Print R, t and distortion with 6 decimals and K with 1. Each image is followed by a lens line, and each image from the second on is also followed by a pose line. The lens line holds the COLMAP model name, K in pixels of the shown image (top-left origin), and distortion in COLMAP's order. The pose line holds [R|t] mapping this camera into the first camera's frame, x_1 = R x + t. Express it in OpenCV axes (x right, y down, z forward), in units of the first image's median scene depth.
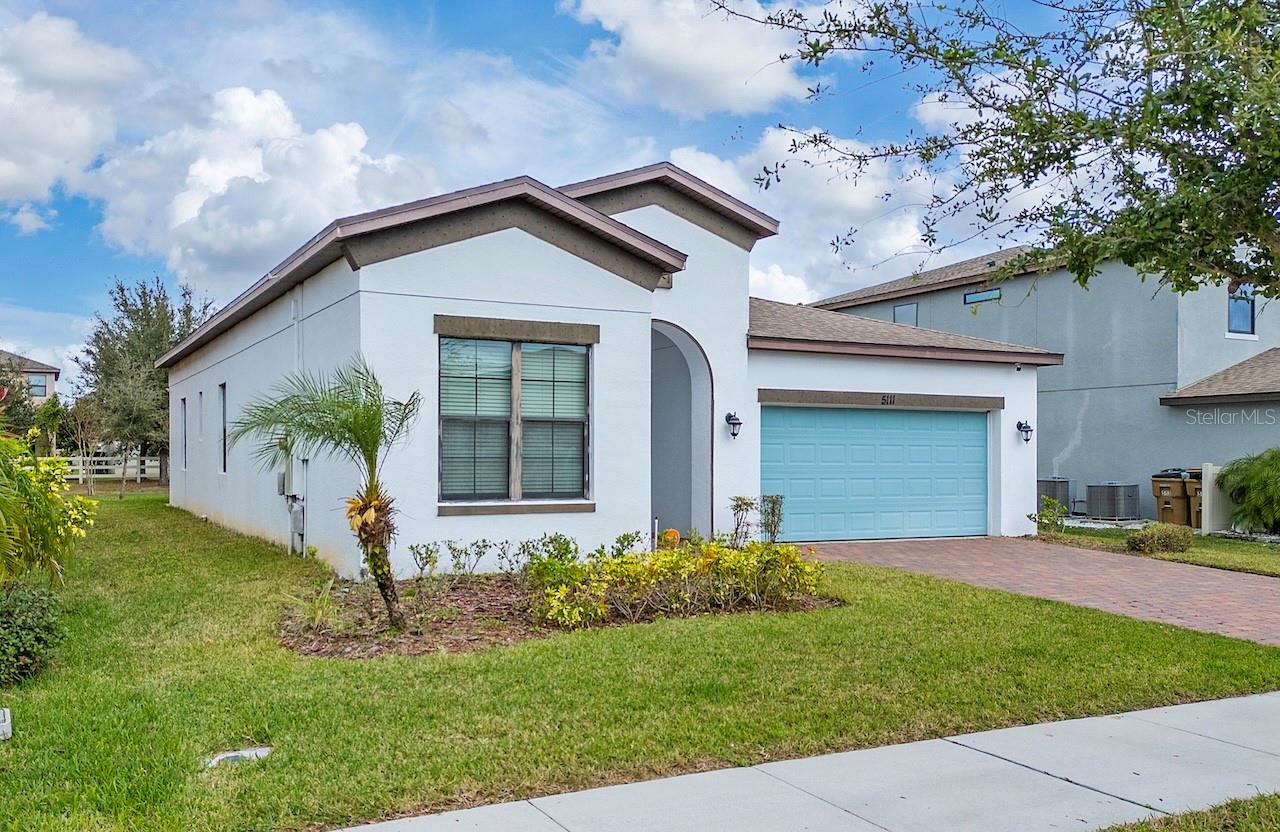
lens RADIAL K [[1128.8, 0, 616.3], [0, 1128.8, 458.1], [0, 0, 1]] dist [0.082509, 0.002619]
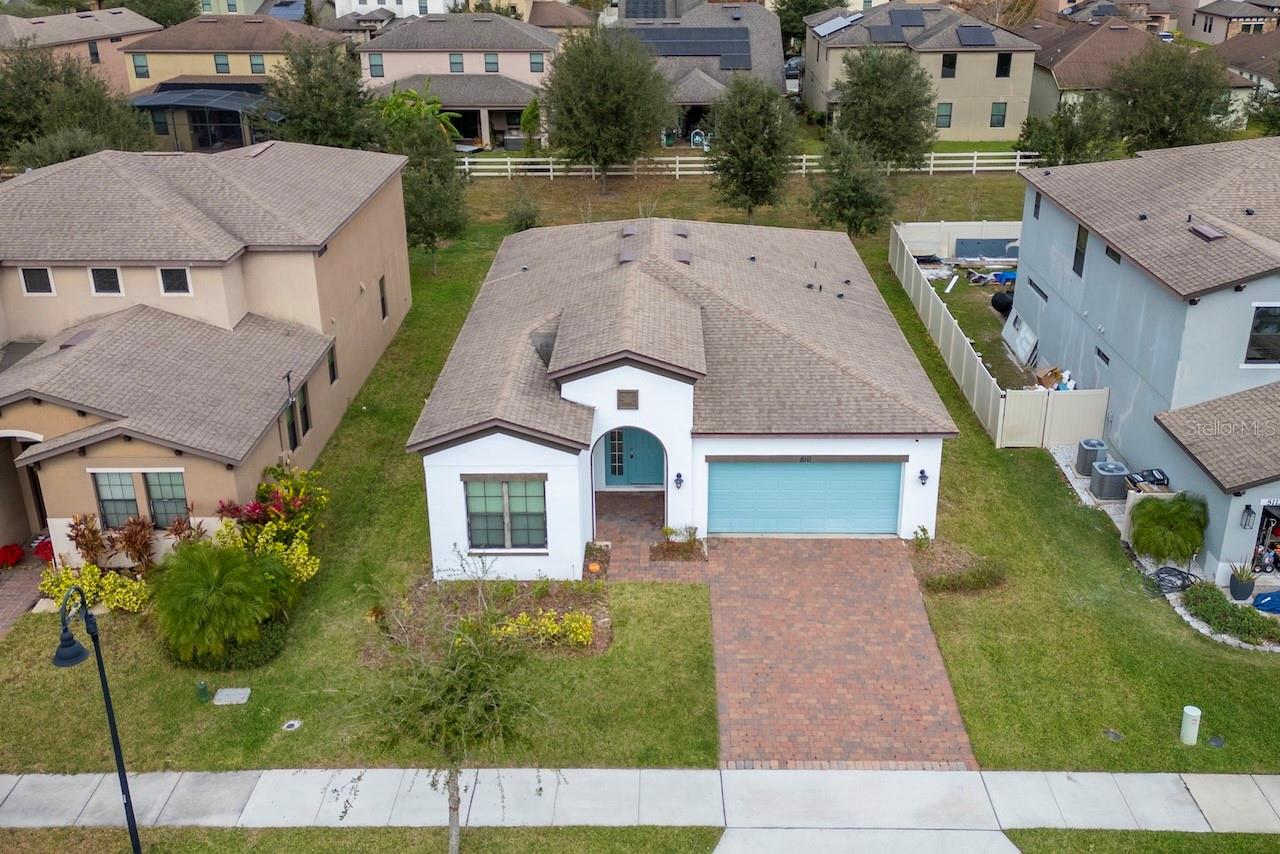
lens RADIAL K [[1187.1, 0, 649.5], [0, 1187.1, 417.1], [0, 0, 1]] dist [0.077719, 0.000000]
pose [[0.872323, 0.182696, -0.453514, 1.067885], [0.009373, 0.921145, 0.389107, -1.015758], [0.488840, -0.343678, 0.801824, -0.549475]]
